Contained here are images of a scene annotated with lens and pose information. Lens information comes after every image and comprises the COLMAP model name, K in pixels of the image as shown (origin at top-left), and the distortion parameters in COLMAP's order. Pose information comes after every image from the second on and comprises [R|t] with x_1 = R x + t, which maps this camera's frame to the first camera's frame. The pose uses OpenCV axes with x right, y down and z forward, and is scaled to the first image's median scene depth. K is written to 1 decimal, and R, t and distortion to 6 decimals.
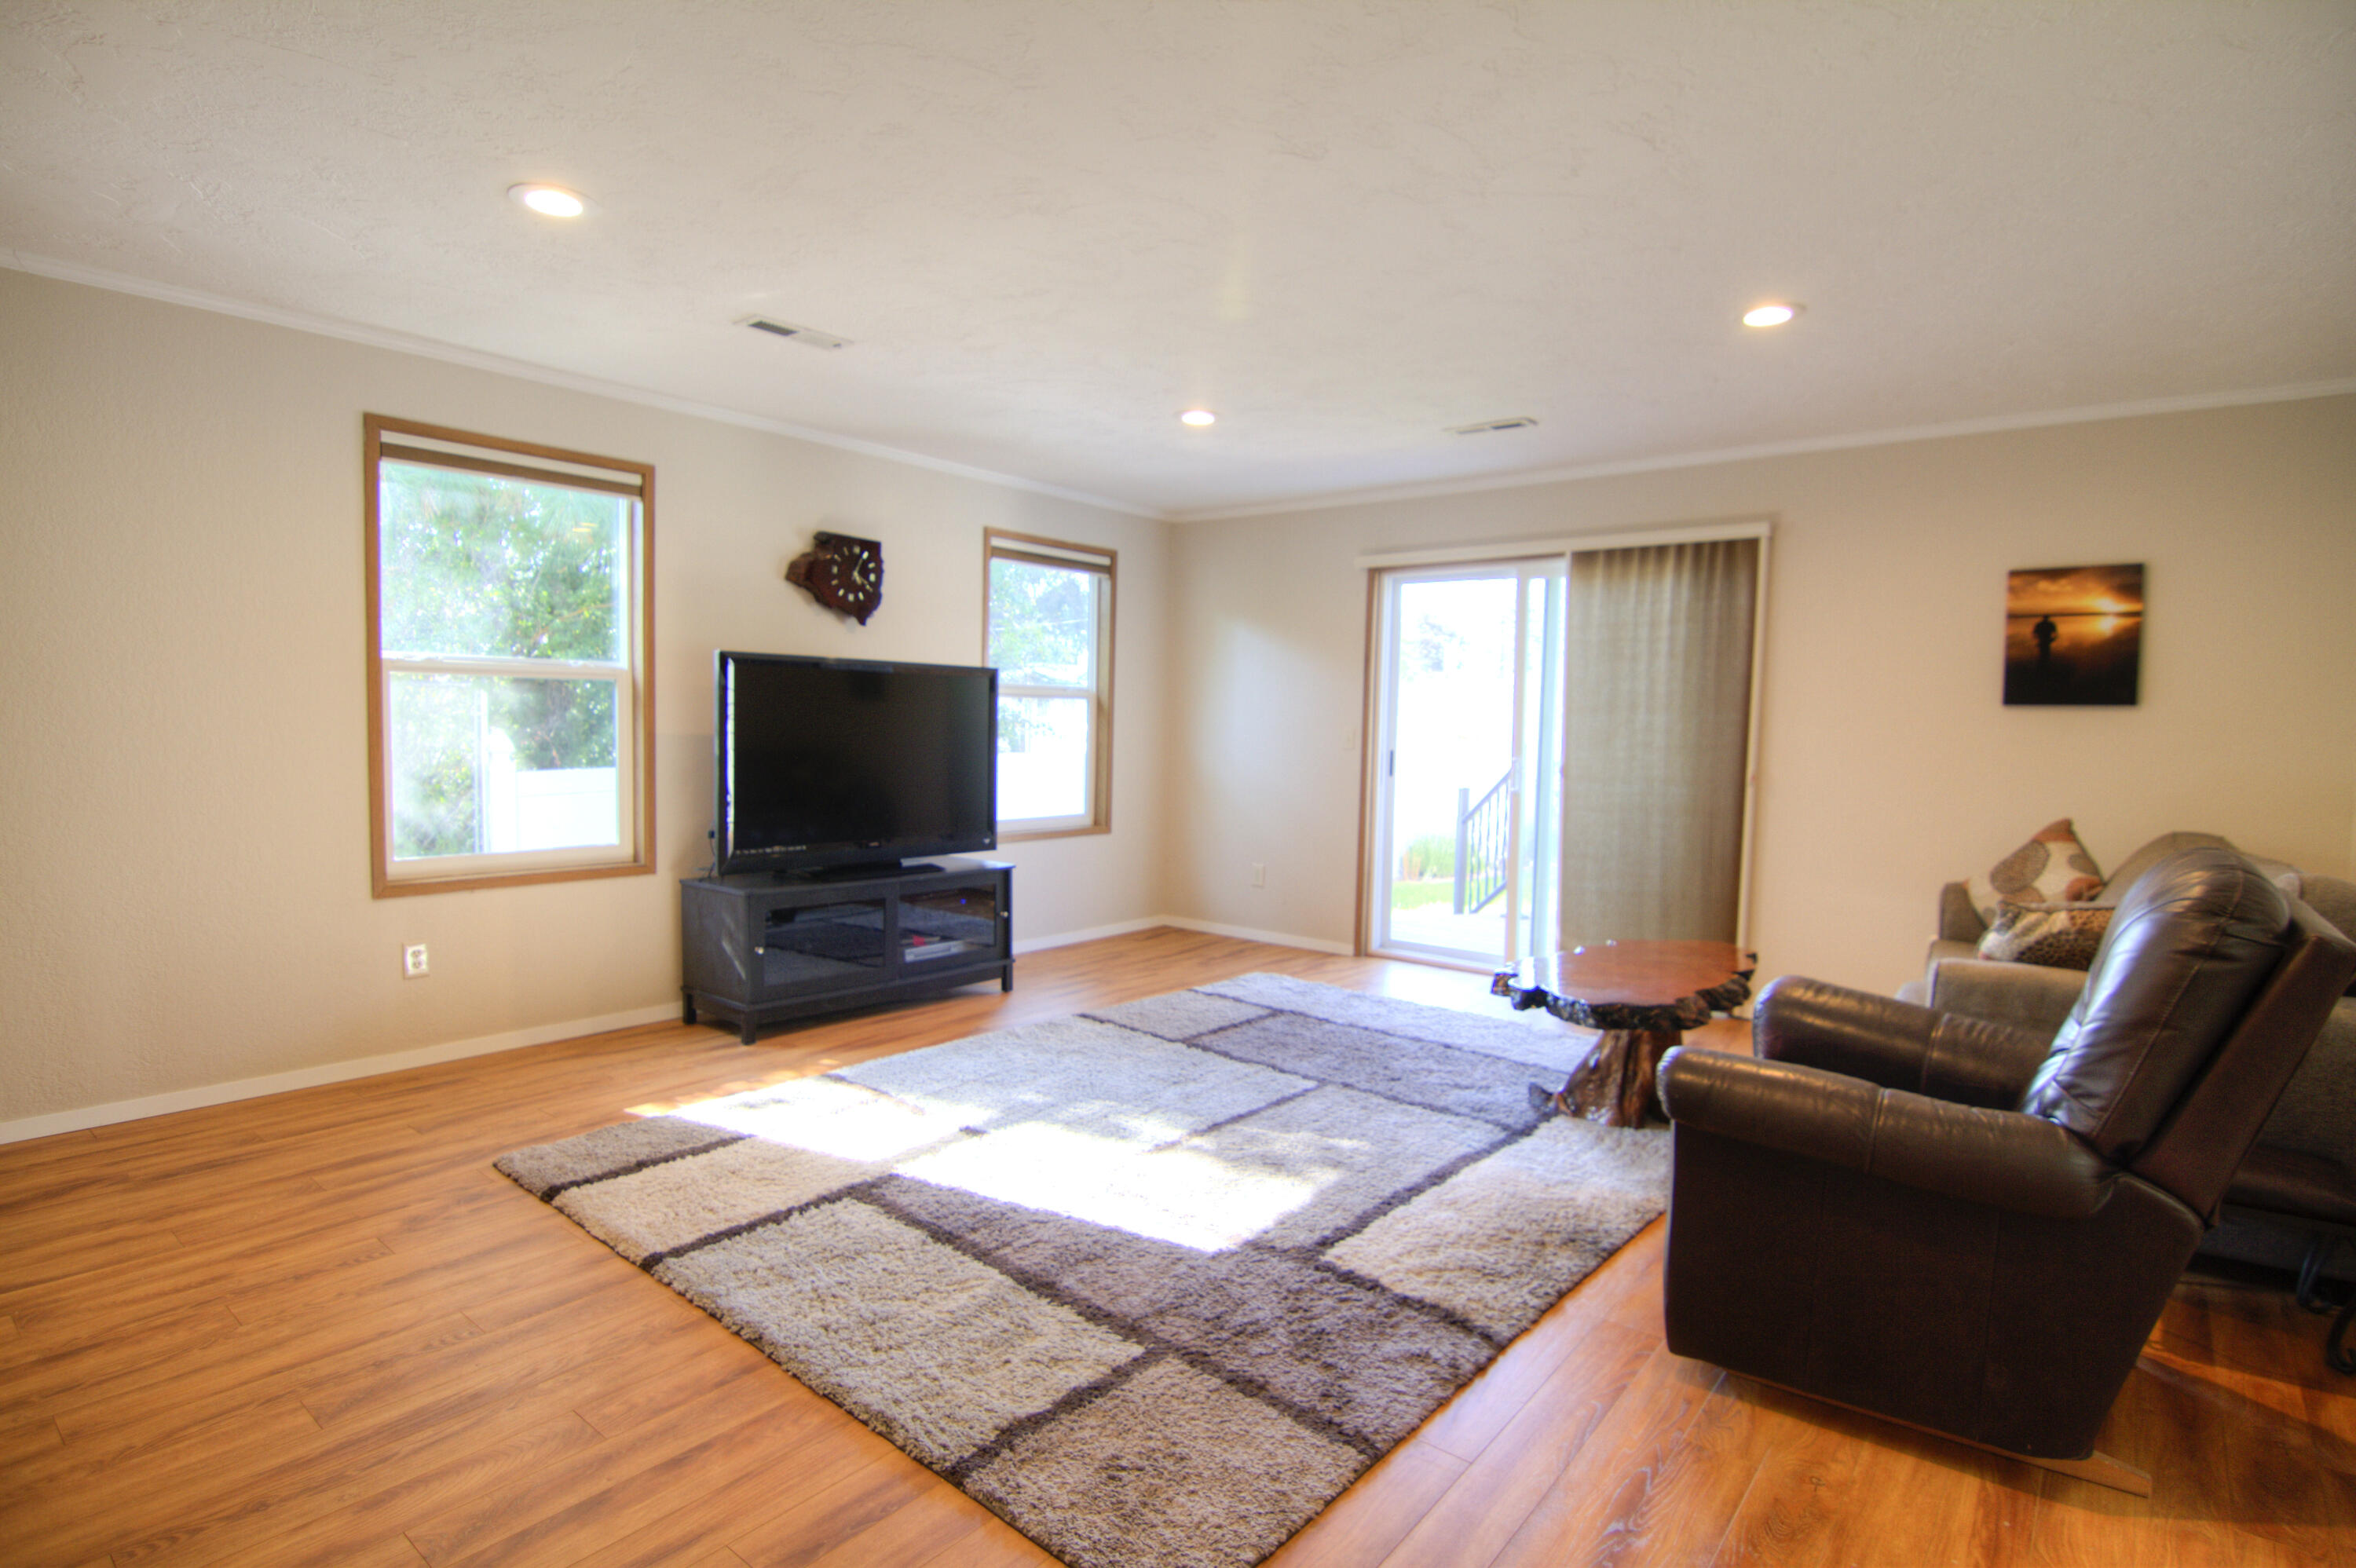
lens RADIAL K [[1204.0, 0, 1178.0], [0, 1204.0, 784.0], [0, 0, 1]] dist [-0.000608, -0.008314]
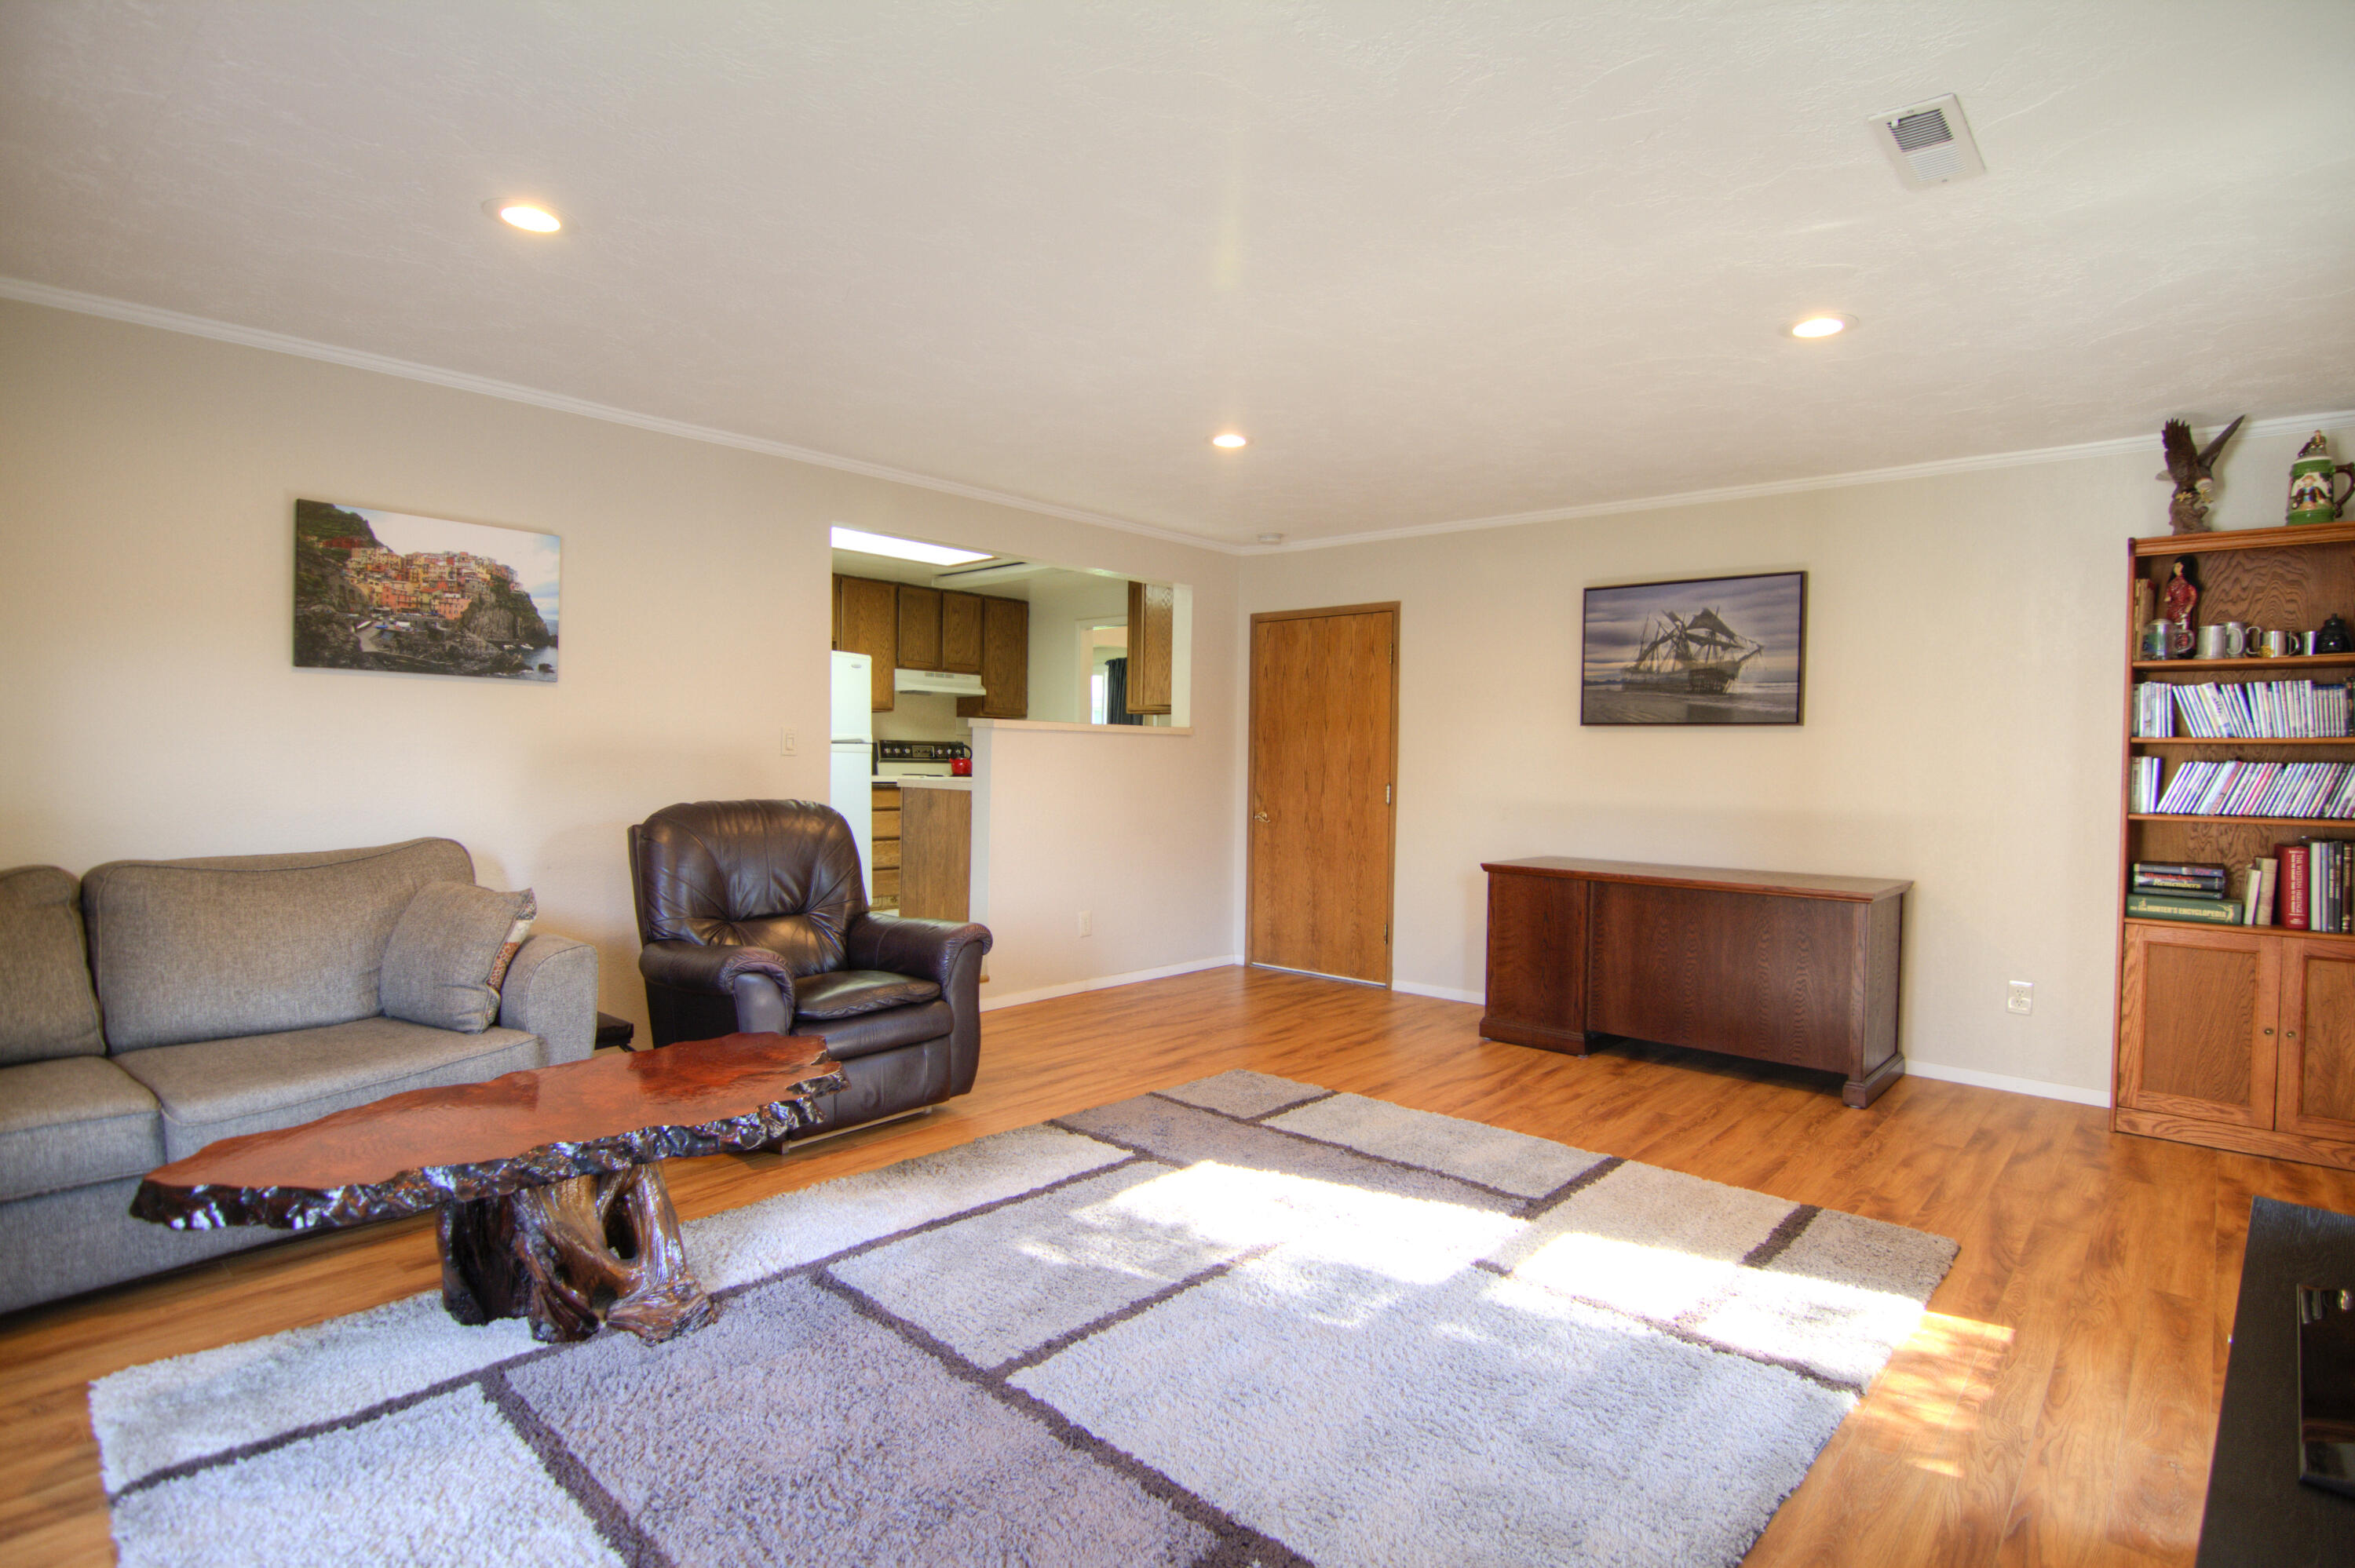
lens RADIAL K [[1203.4, 0, 1177.5], [0, 1203.4, 784.0], [0, 0, 1]] dist [-0.000608, -0.008314]
pose [[-0.997274, -0.037825, 0.063363, 0.005199], [-0.032806, 0.996378, 0.078456, -0.101074], [-0.066101, 0.076164, -0.994902, 1.829821]]
